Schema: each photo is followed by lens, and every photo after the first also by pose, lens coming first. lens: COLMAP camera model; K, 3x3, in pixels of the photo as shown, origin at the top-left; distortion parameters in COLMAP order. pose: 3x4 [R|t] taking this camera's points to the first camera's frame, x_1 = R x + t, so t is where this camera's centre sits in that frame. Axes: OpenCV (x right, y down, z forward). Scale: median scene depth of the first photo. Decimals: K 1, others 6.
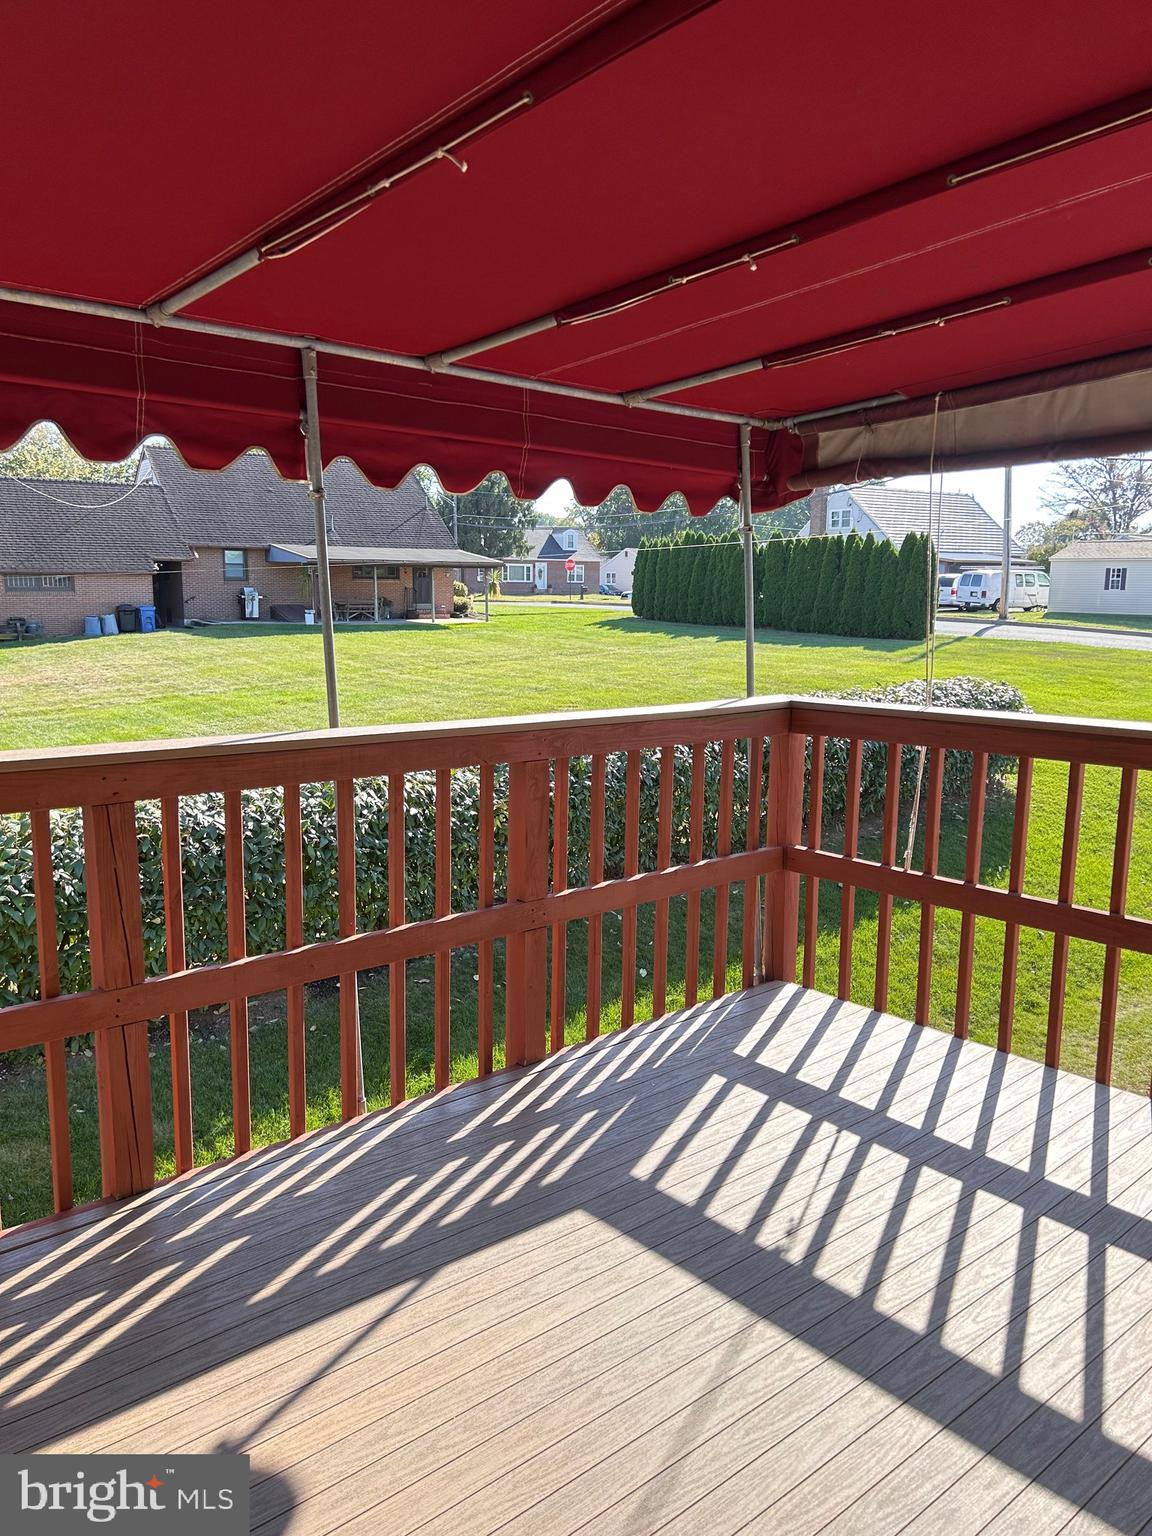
lens RADIAL K [[1136.5, 0, 576.0], [0, 1136.5, 768.0], [0, 0, 1]] dist [0.058713, -0.070042]
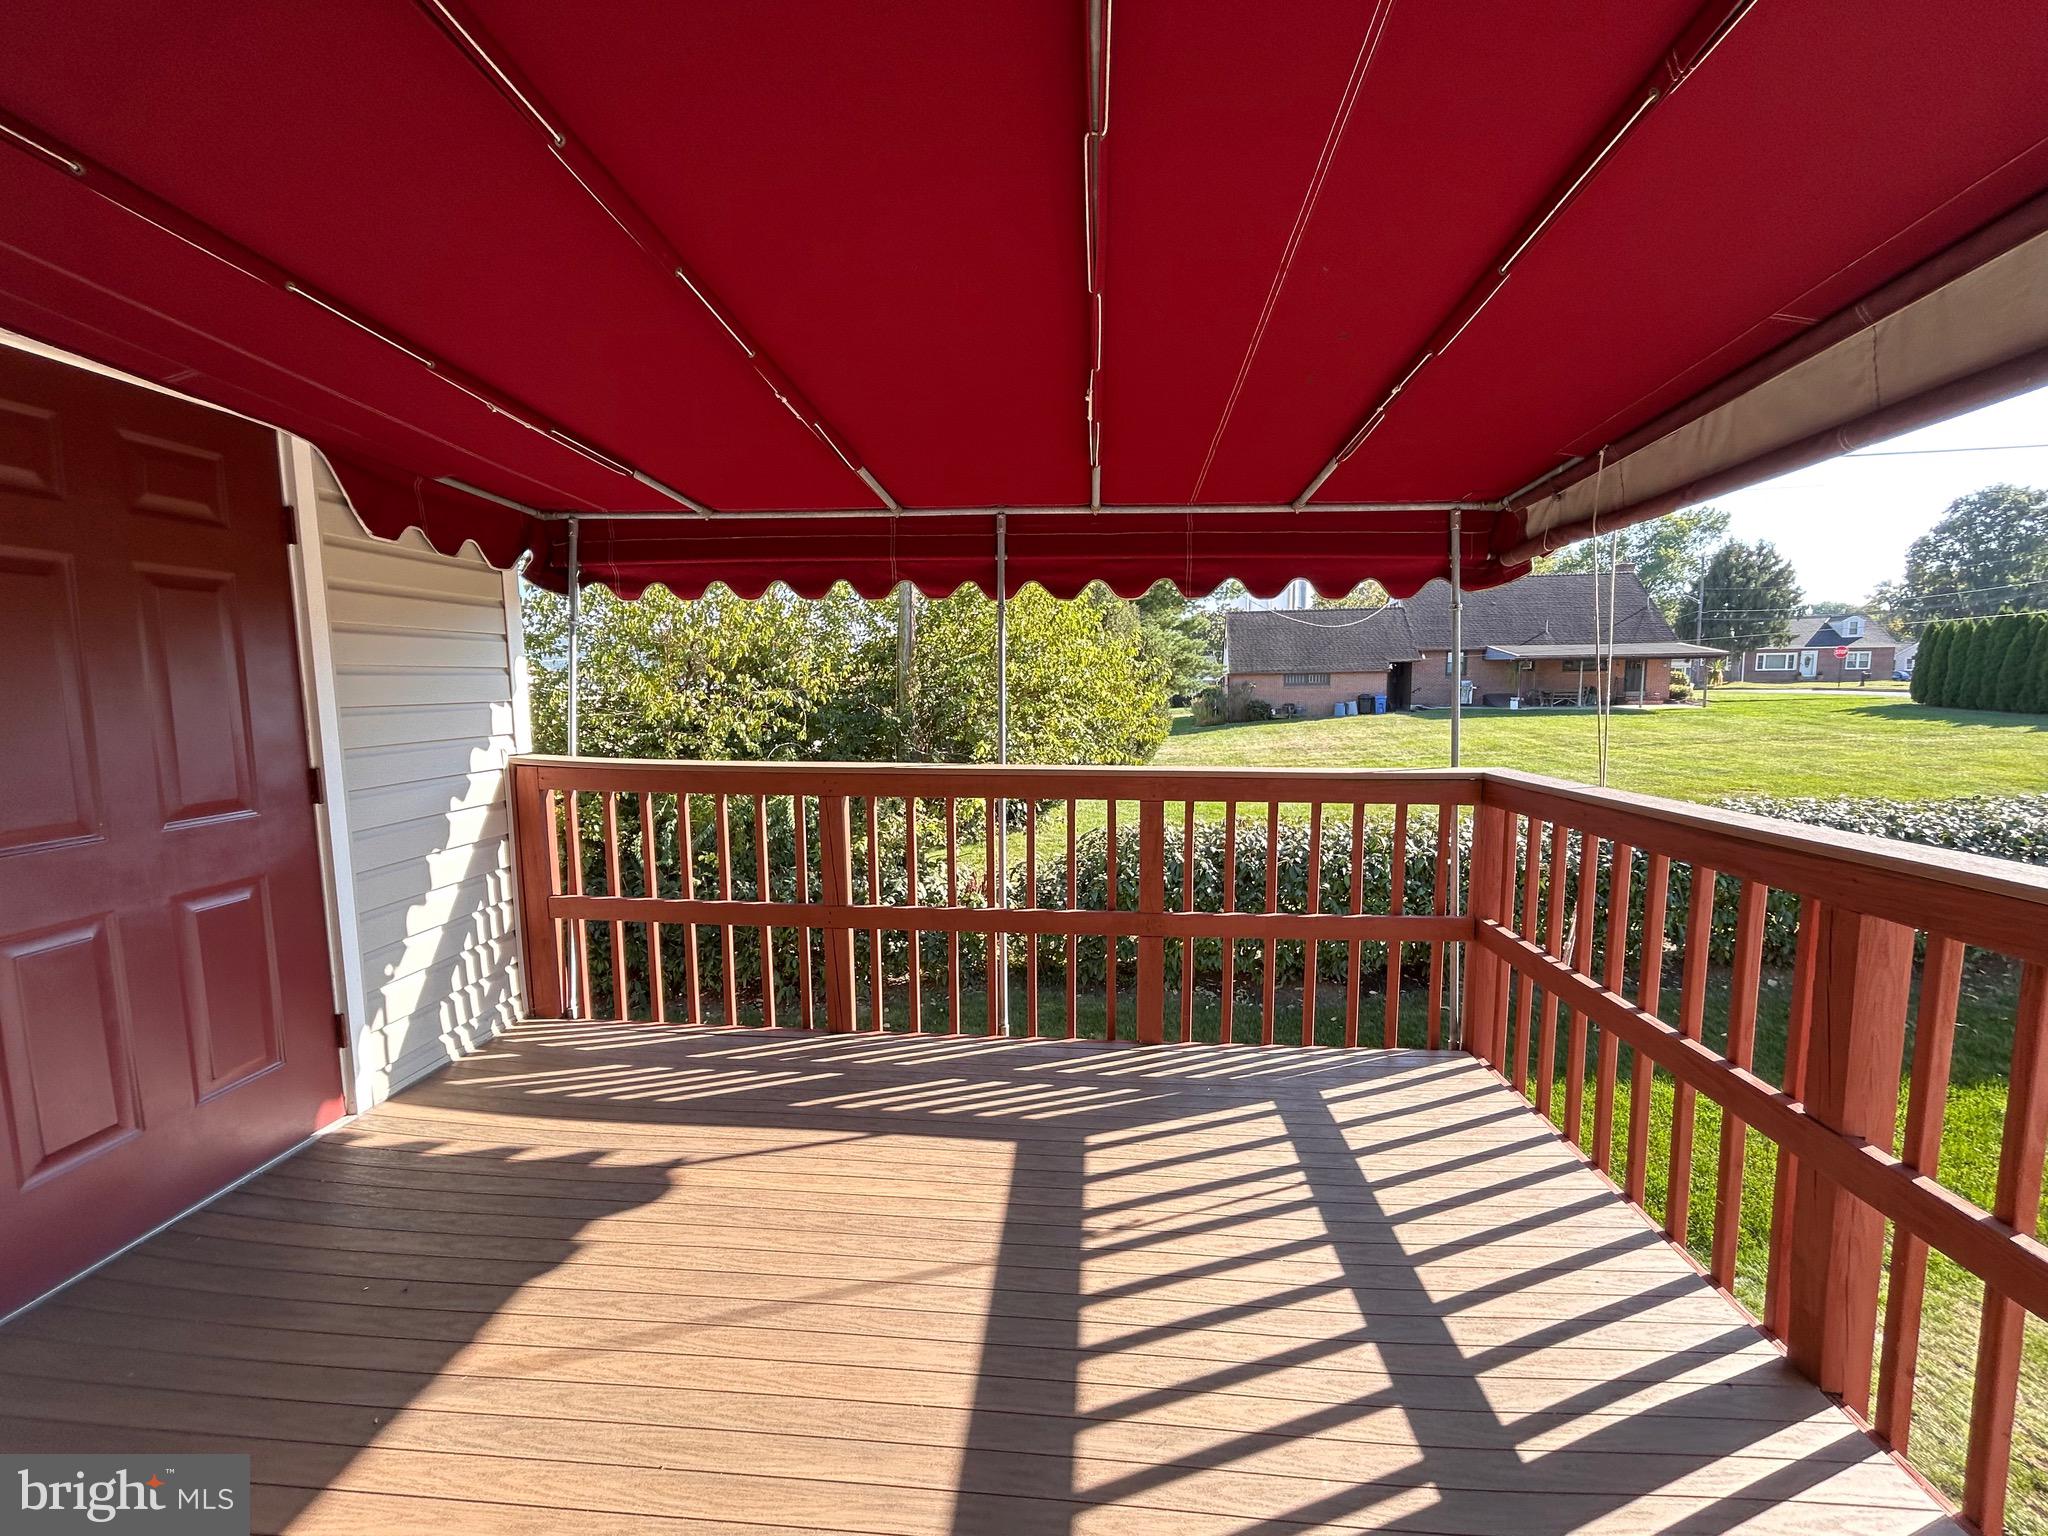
lens RADIAL K [[822.7, 0, 1024.0], [0, 822.7, 768.0], [0, 0, 1]] dist [-0.000774, 0.000387]
pose [[0.707536, 0.059175, -0.704195, 0.409292], [-0.096068, 0.995291, -0.012888, -0.015778], [0.700116, 0.076770, 0.709890, 0.200397]]
